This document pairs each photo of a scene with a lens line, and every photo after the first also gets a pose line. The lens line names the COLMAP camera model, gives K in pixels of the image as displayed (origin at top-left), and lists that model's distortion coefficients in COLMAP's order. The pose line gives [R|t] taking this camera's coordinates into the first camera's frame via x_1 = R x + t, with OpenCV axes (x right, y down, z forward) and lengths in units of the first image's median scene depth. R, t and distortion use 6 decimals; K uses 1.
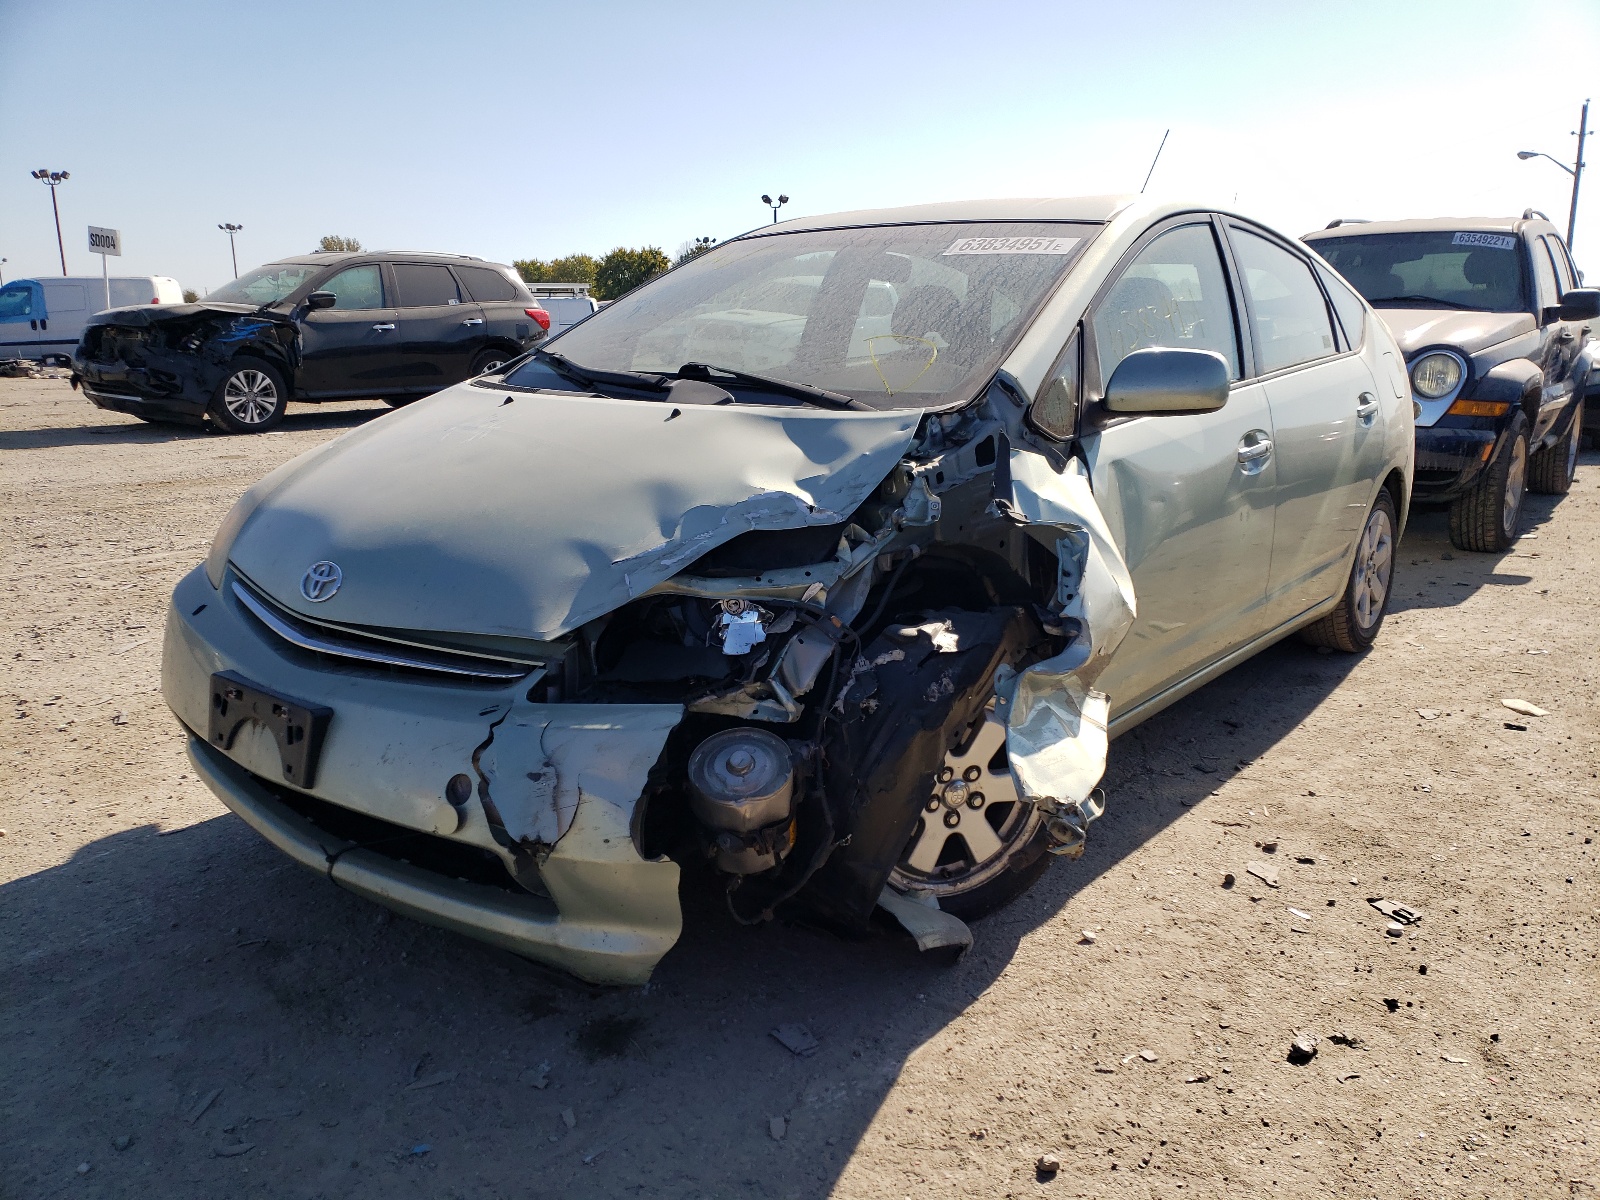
lens RADIAL K [[1245.3, 0, 799.0], [0, 1245.3, 641.6], [0, 0, 1]] dist [0.037278, -0.034400]
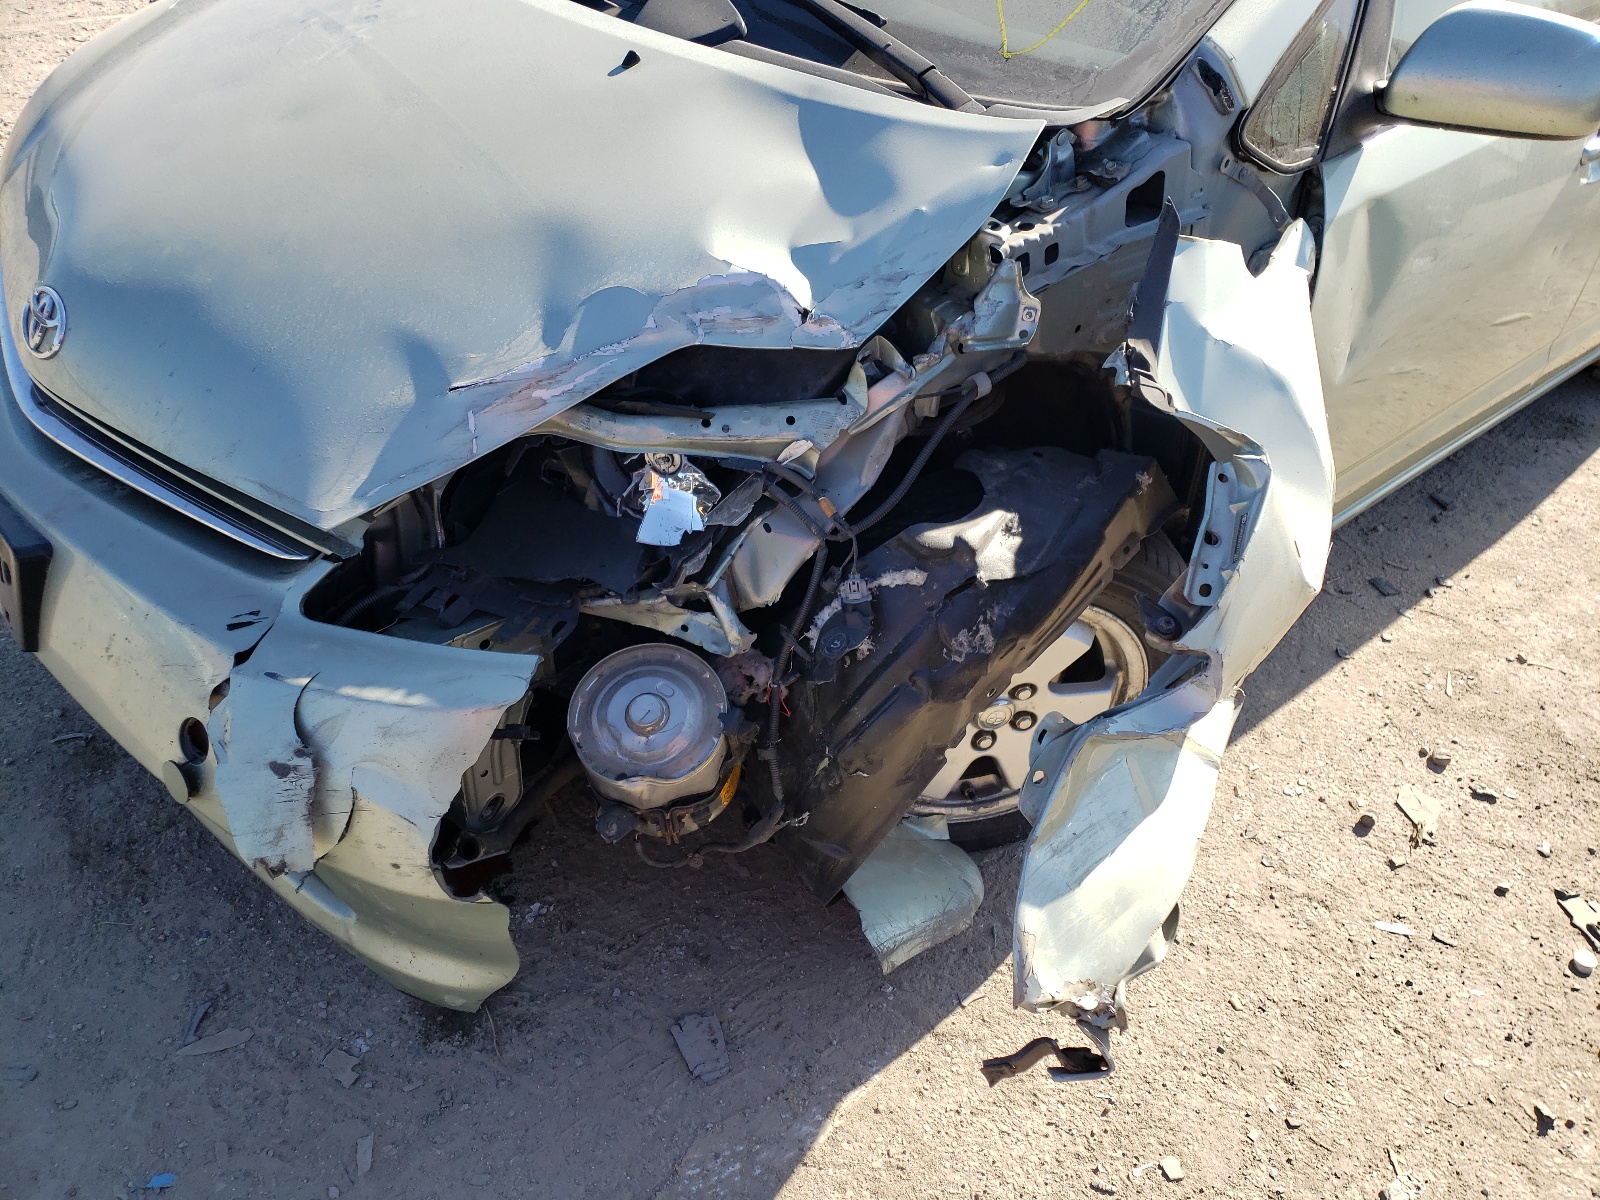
lens RADIAL K [[1245.3, 0, 799.0], [0, 1245.3, 641.6], [0, 0, 1]] dist [0.037278, -0.034400]
pose [[0.984975, 0.151217, -0.083409, 0.077930], [-0.106340, 0.911638, 0.396998, -0.197393], [0.136072, -0.382164, 0.914021, 0.404735]]
